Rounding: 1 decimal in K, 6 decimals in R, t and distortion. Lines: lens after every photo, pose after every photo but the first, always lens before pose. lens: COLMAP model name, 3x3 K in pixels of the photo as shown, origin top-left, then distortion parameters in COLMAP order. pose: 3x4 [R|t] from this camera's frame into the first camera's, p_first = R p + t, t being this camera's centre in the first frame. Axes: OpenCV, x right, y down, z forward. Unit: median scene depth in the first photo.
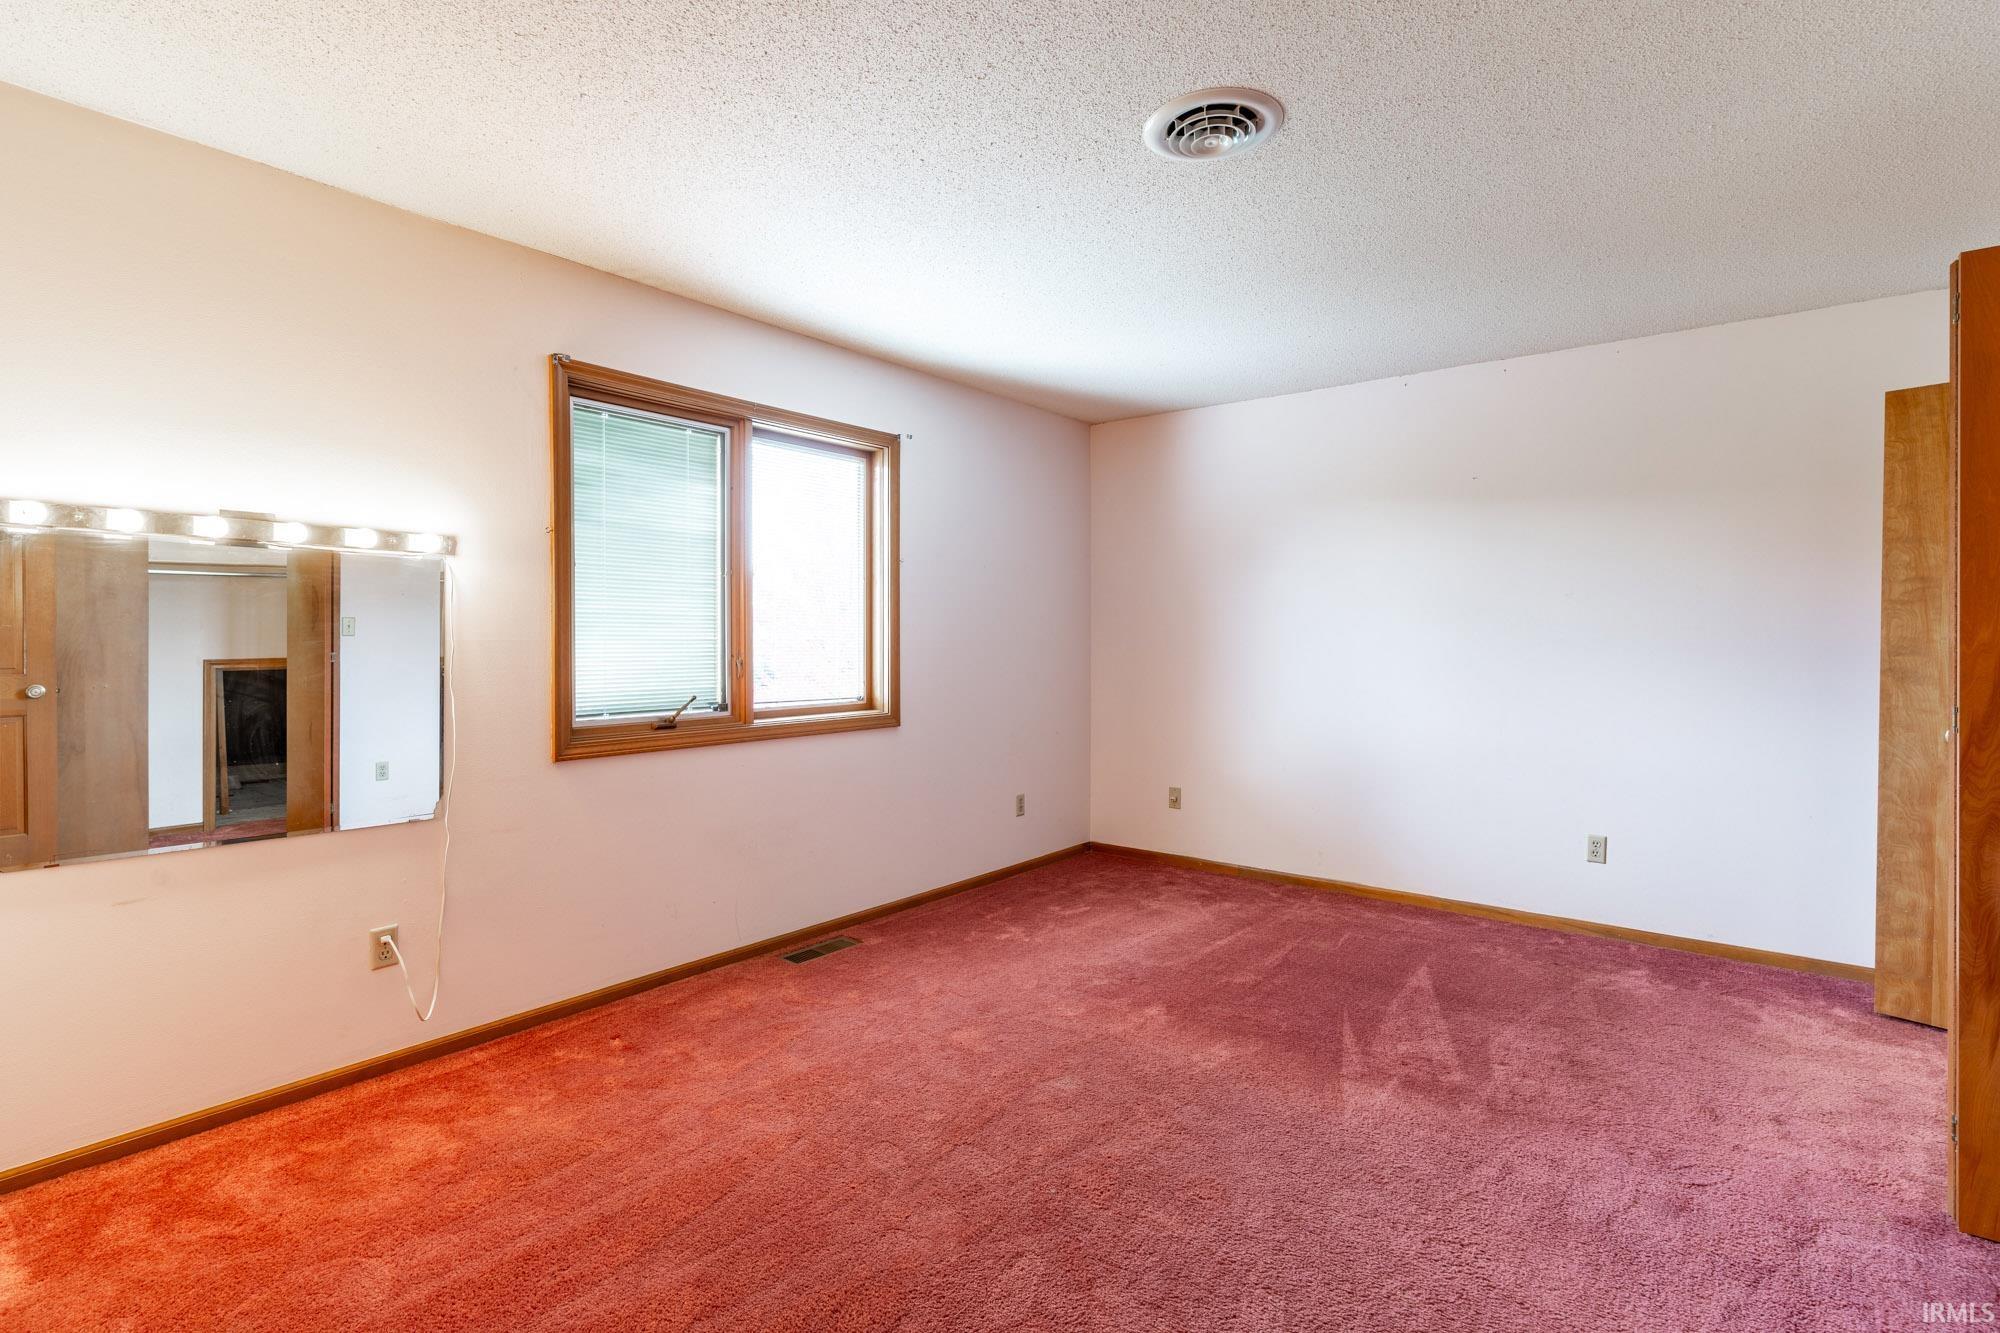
lens RADIAL K [[949.0, 0, 997.0], [0, 949.0, 648.7], [0, 0, 1]] dist [-0.002833, 0.000214]
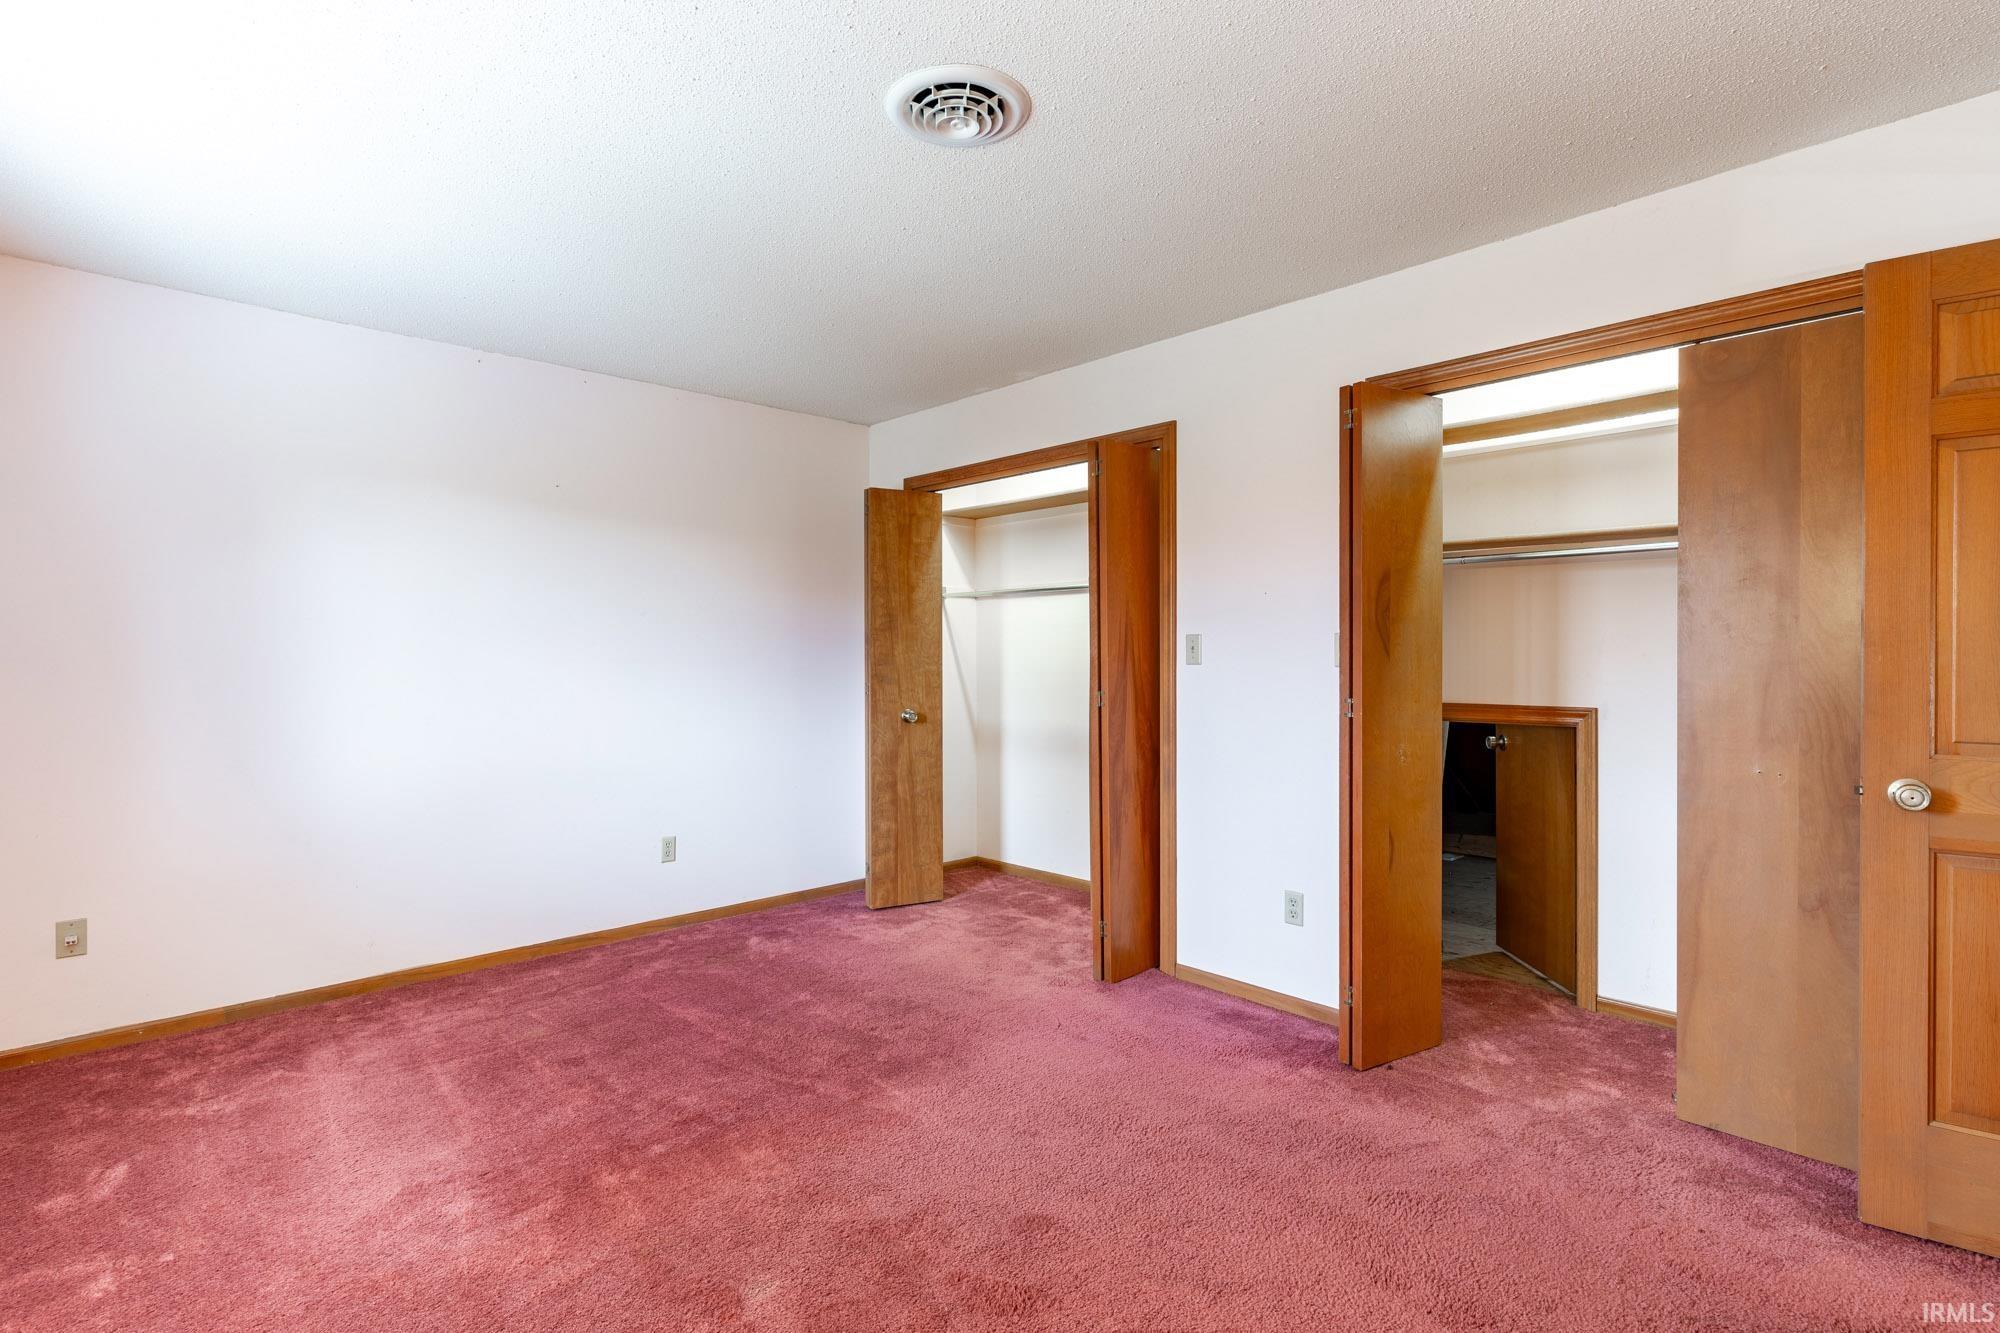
lens RADIAL K [[949.0, 0, 990.6], [0, 949.0, 659.7], [0, 0, 1]] dist [-0.002833, 0.000214]
pose [[0.139712, -0.008235, 0.990158, -0.504163], [0.018562, 0.999811, 0.005696, -0.007819], [-0.990018, 0.017584, 0.139838, 0.613079]]
